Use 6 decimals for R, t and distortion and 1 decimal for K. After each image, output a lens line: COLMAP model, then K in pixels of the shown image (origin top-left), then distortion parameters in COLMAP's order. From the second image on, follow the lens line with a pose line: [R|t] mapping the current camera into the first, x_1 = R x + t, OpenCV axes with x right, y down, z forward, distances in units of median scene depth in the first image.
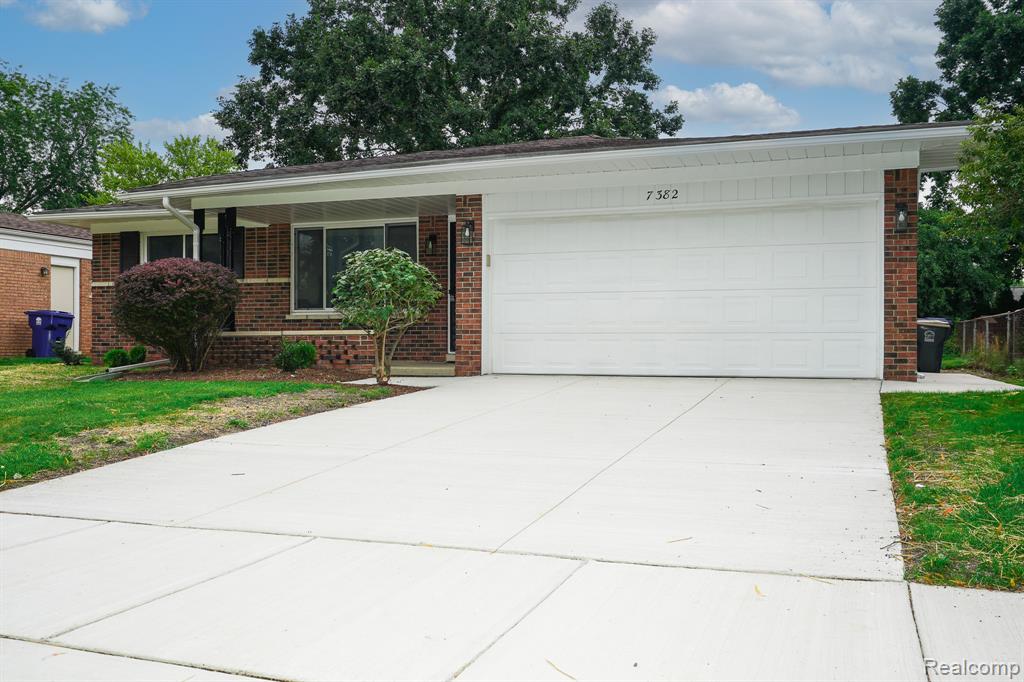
lens RADIAL K [[939.6, 0, 511.2], [0, 939.6, 342.4], [0, 0, 1]] dist [0.011841, 0.000000]
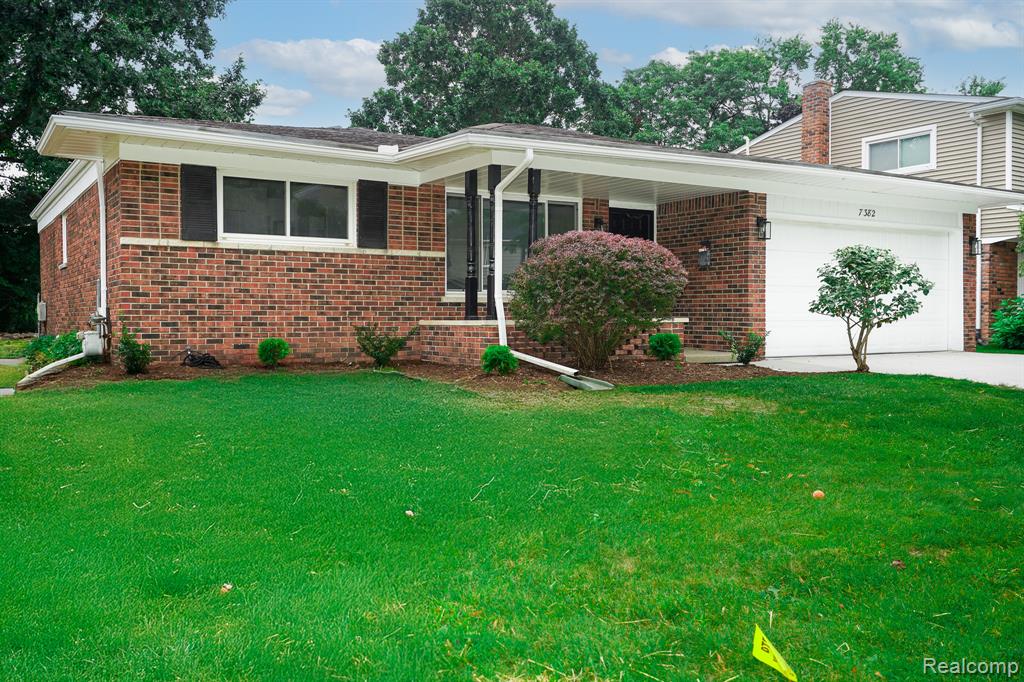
lens RADIAL K [[907.2, 0, 512.2], [0, 907.2, 338.0], [0, 0, 1]] dist [0.006601, -0.005022]
pose [[0.615604, -0.020954, 0.787777, -0.828180], [-0.001037, 0.999624, 0.027399, -0.014972], [-0.788055, -0.017684, 0.615351, 0.458894]]
